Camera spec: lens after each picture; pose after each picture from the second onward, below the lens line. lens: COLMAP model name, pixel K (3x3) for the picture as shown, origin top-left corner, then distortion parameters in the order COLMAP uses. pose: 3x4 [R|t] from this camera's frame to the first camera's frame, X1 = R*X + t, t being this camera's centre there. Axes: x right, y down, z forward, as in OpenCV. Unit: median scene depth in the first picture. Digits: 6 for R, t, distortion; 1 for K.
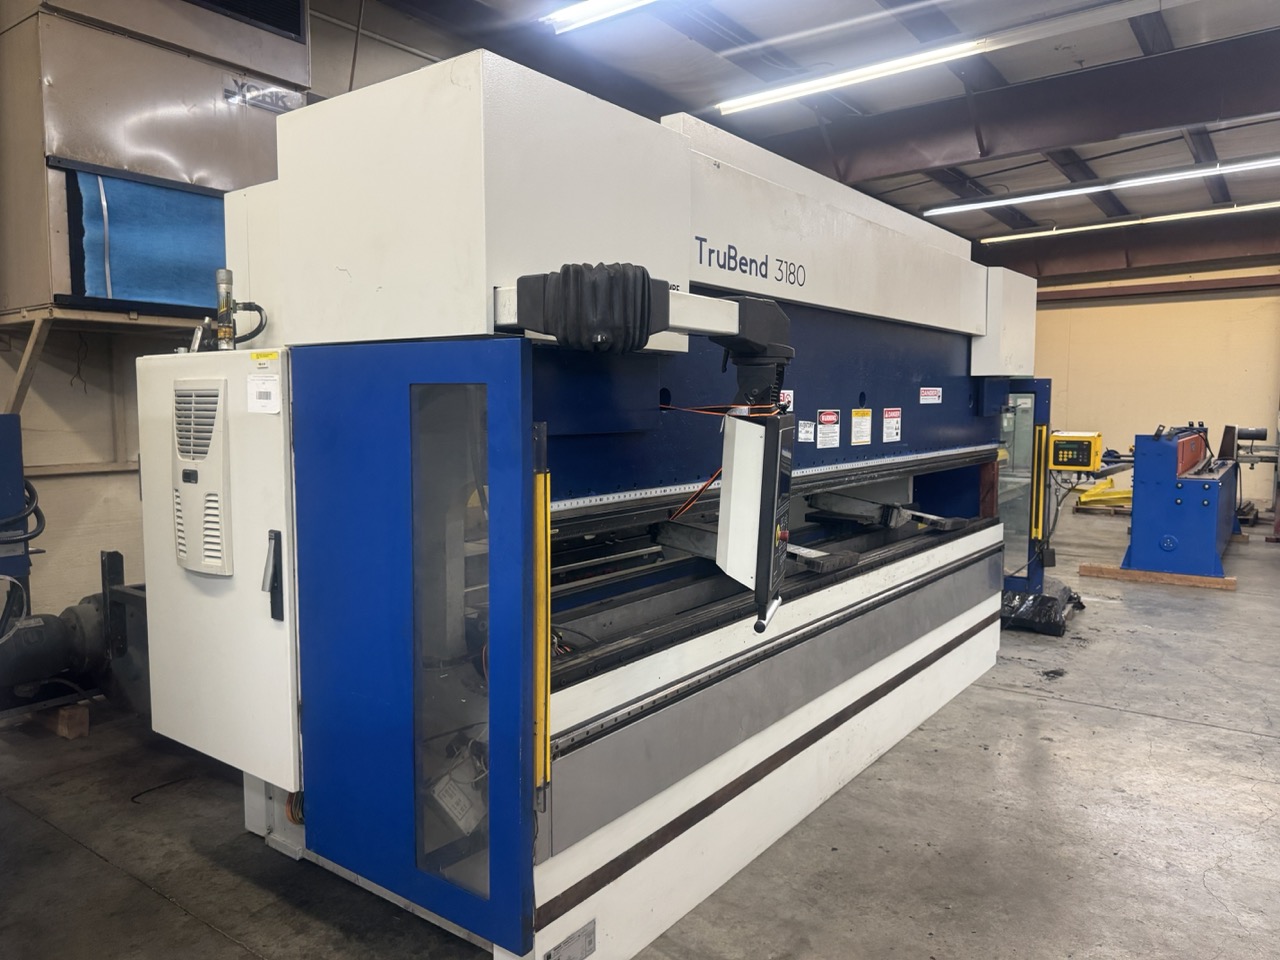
lens RADIAL K [[912.1, 0, 639.1], [0, 912.1, 473.3], [0, 0, 1]] dist [0.006154, -0.001834]
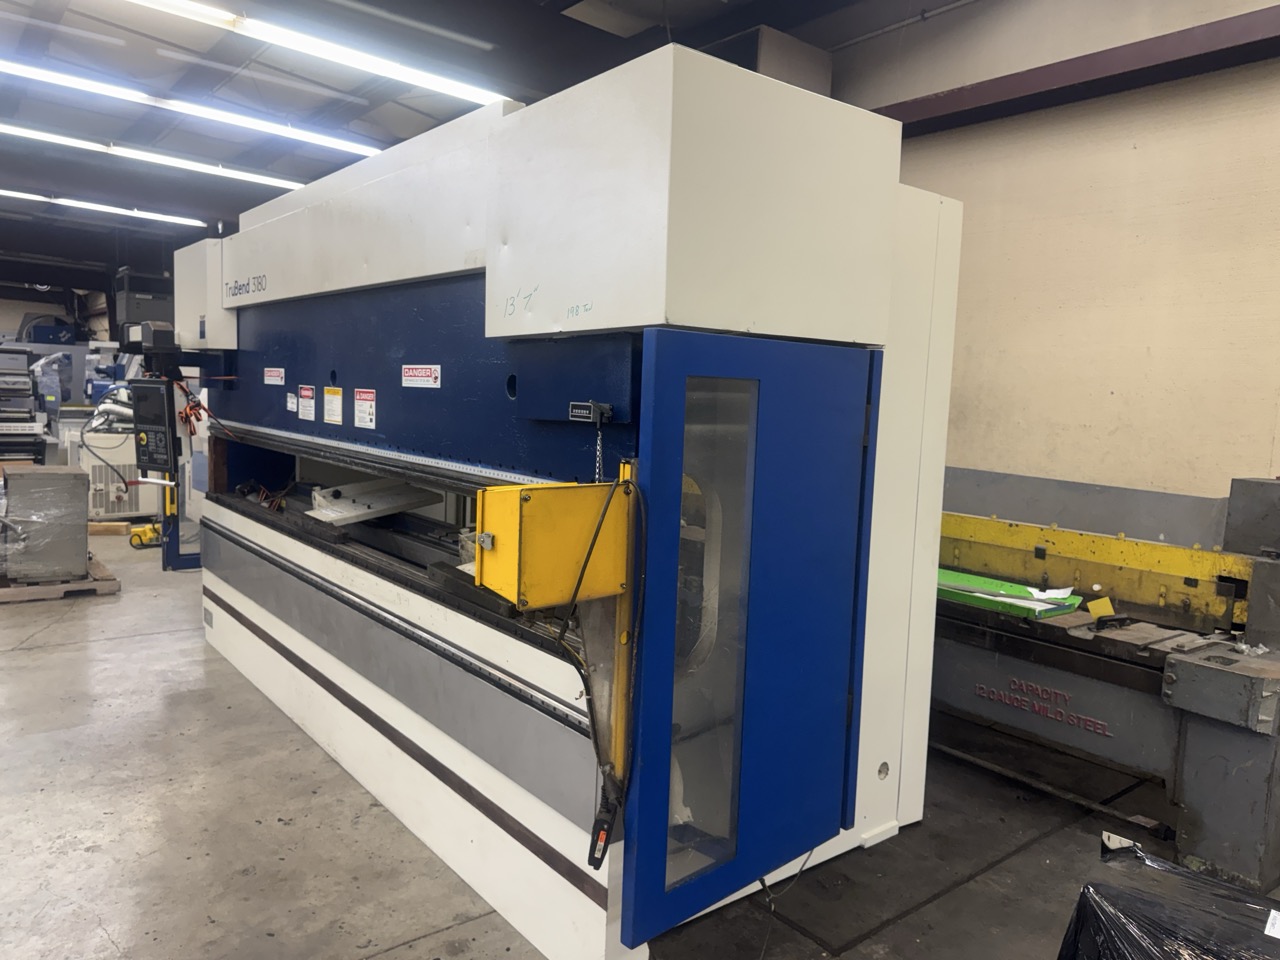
lens RADIAL K [[911.3, 0, 640.0], [0, 911.3, 480.0], [0, 0, 1]] dist [0.006171, -0.002498]
pose [[-0.253084, 0.083230, -0.963857, 1.149687], [-0.119328, 0.985999, 0.116474, -0.129074], [0.960057, 0.144493, -0.239609, 1.602876]]
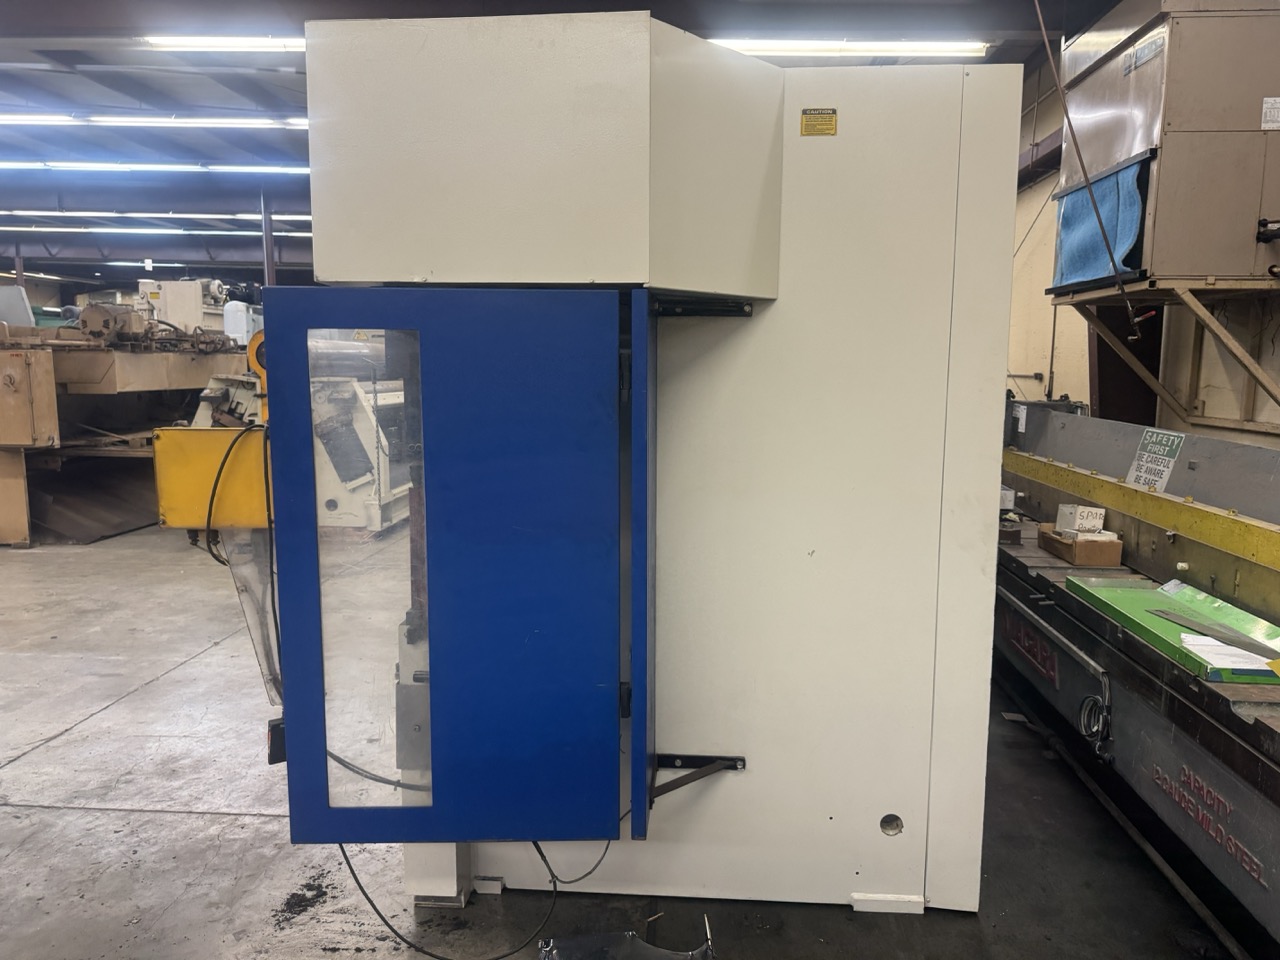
lens RADIAL K [[911.3, 0, 640.0], [0, 911.3, 480.0], [0, 0, 1]] dist [0.006171, -0.002498]
pose [[-0.845632, 0.064624, -0.529840, 0.775769], [-0.045788, 0.980202, 0.192632, -0.157604], [0.531799, 0.187157, -0.825931, 2.077701]]
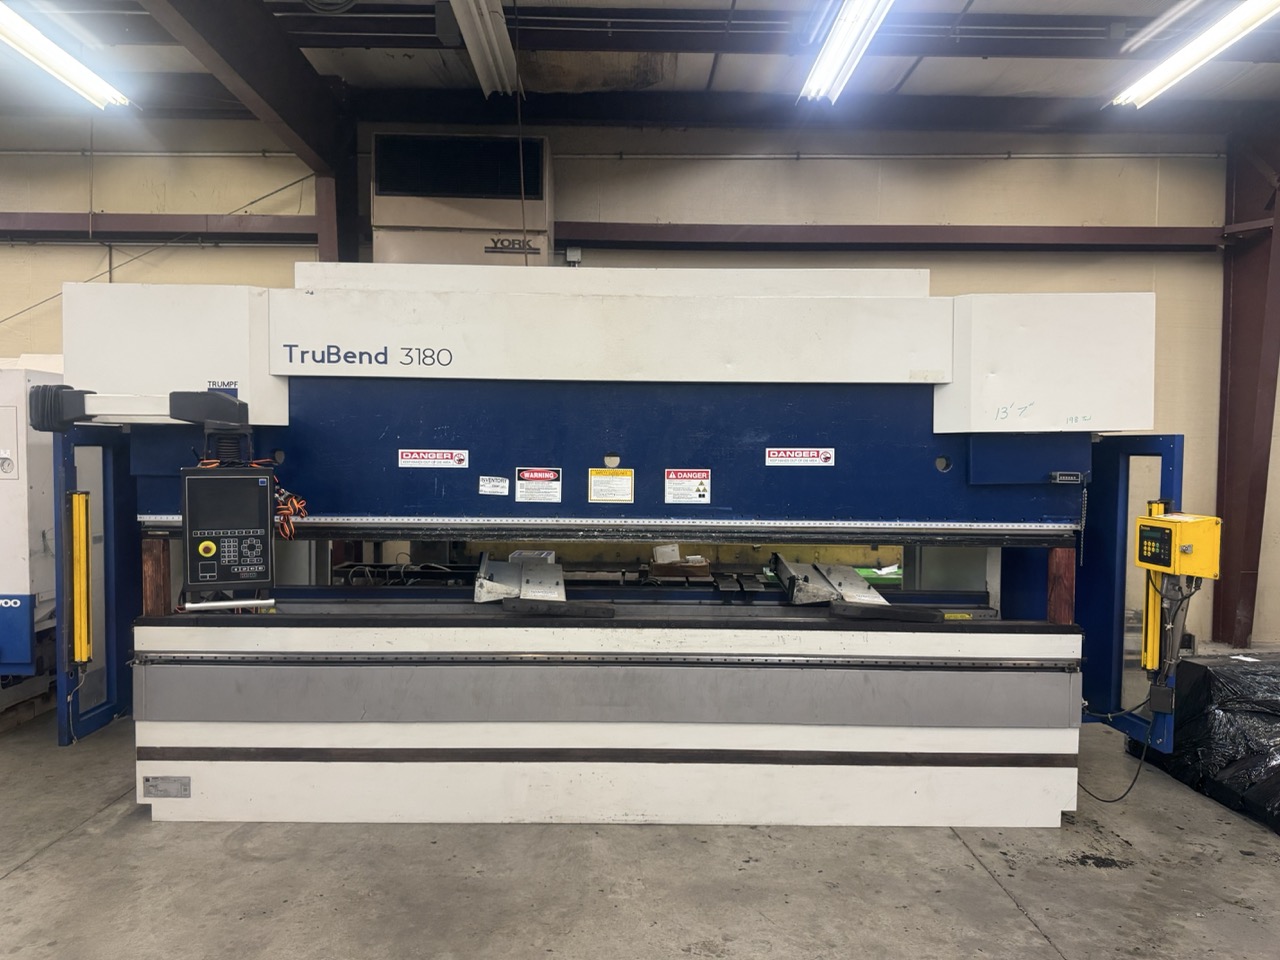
lens RADIAL K [[911.3, 0, 640.0], [0, 911.3, 480.0], [0, 0, 1]] dist [0.006171, -0.002498]
pose [[0.604151, 0.034992, -0.796101, 1.108556], [-0.074752, 0.997119, -0.012901, -0.047145], [0.793356, 0.067304, 0.605026, 0.407999]]
